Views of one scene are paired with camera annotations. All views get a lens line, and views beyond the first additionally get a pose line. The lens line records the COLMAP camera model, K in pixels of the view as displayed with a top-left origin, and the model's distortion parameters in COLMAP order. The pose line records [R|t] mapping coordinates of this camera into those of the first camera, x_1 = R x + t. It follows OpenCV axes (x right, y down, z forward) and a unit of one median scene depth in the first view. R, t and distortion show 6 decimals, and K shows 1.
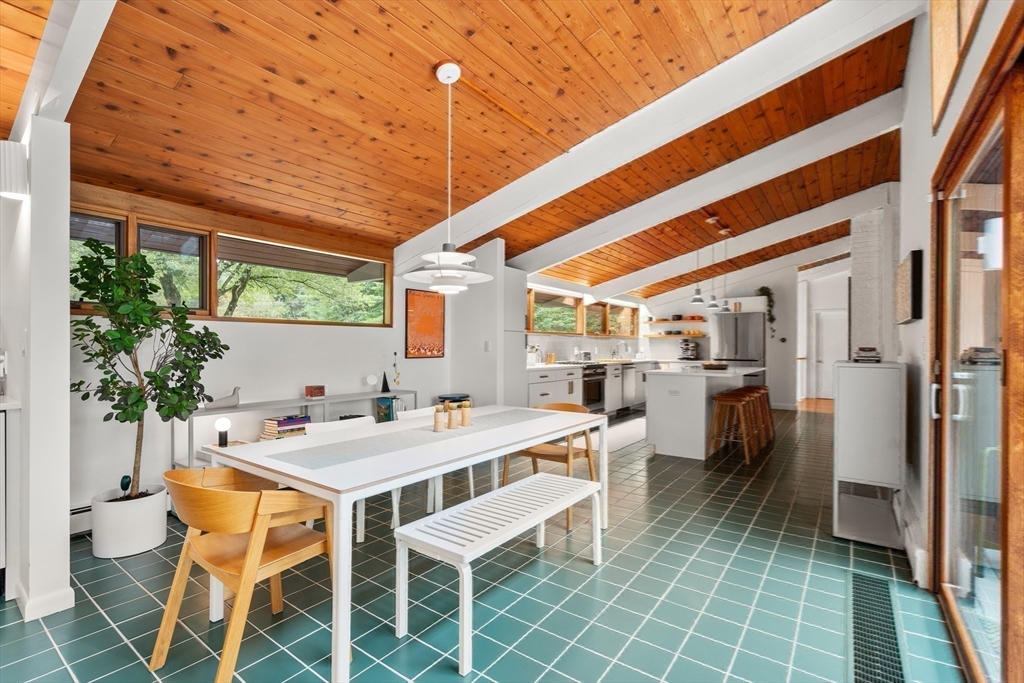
lens RADIAL K [[464.2, 0, 504.6], [0, 464.2, 345.1], [0, 0, 1]] dist [-0.000803, -0.000213]
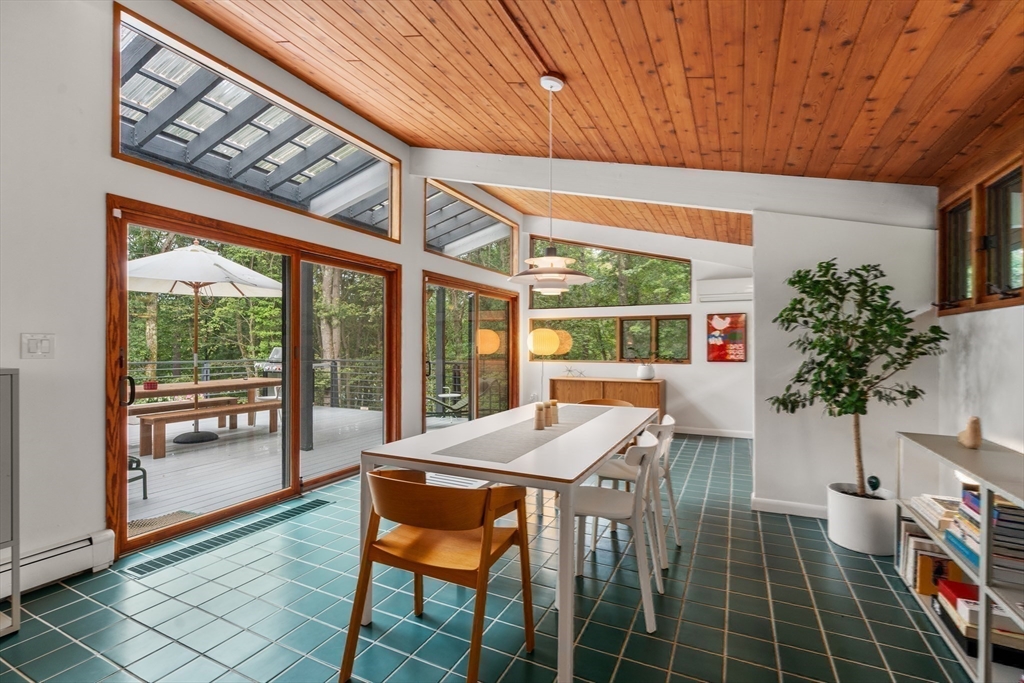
lens RADIAL K [[464.2, 0, 504.6], [0, 464.2, 345.1], [0, 0, 1]] dist [-0.000803, -0.000213]
pose [[-0.984264, -0.007411, -0.176551, 0.138272], [-0.007125, 0.999972, -0.002255, 0.004747], [0.176563, -0.000961, -0.984289, 1.696530]]
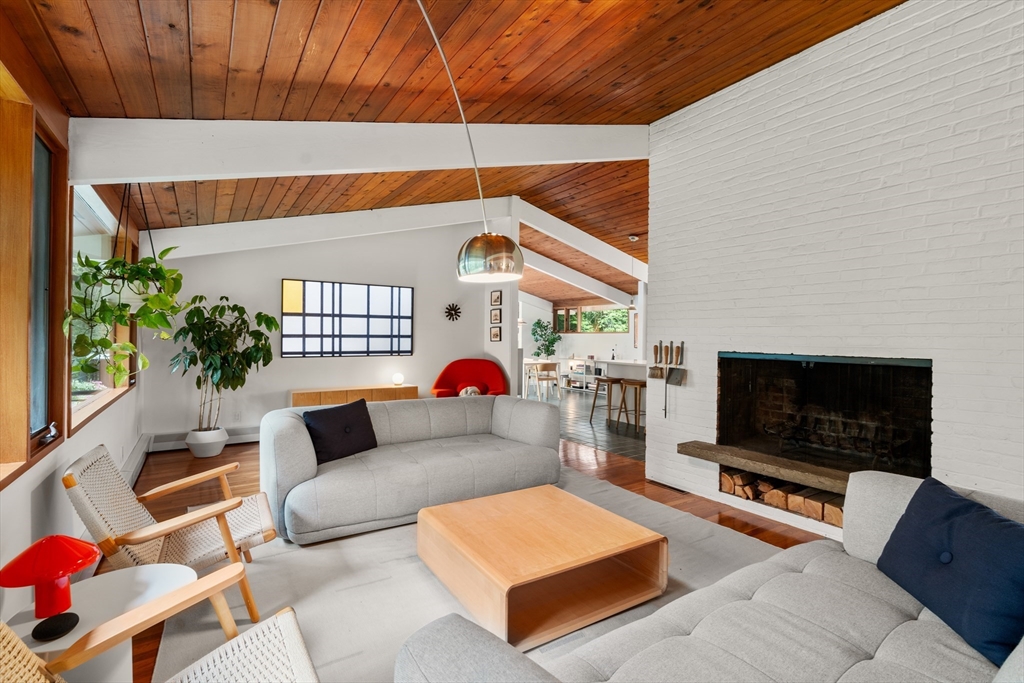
lens RADIAL K [[464.2, 0, 504.6], [0, 464.2, 345.1], [0, 0, 1]] dist [-0.000803, -0.000213]
pose [[-0.347774, 0.009072, -0.937534, 3.153451], [-0.009463, 0.999868, 0.013186, -0.009190], [0.937531, 0.013458, -0.347642, 1.952190]]
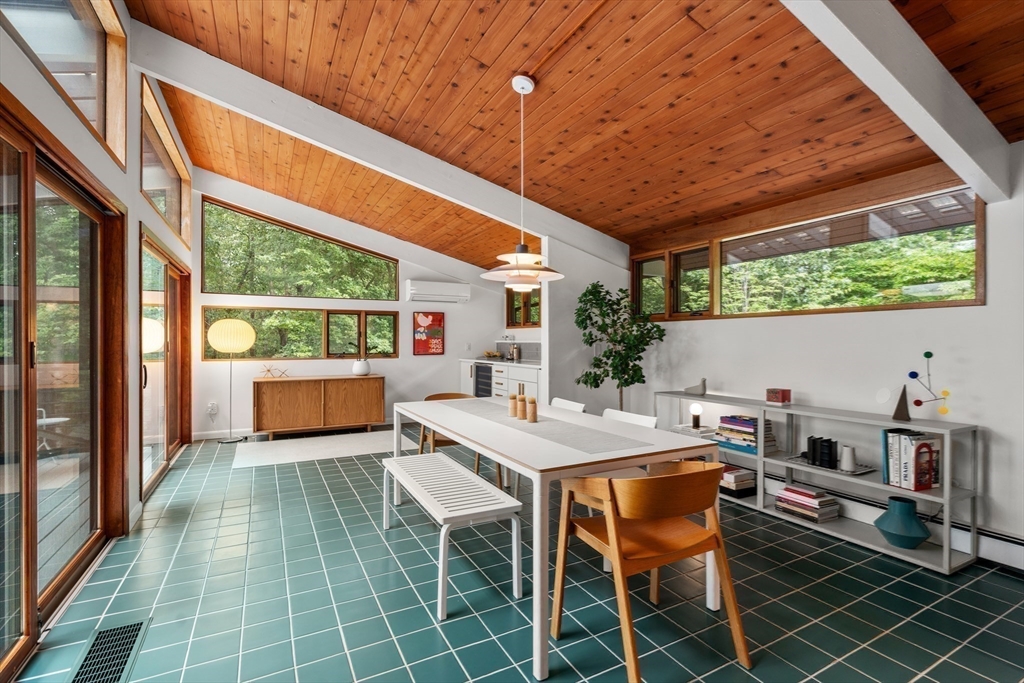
lens RADIAL K [[464.2, 0, 504.6], [0, 464.2, 345.1], [0, 0, 1]] dist [-0.000803, -0.000213]
pose [[-0.429941, 0.002942, -0.902852, 0.730270], [-0.002269, 0.999988, 0.004340, 0.007406], [0.902854, 0.003914, -0.429929, 1.203213]]
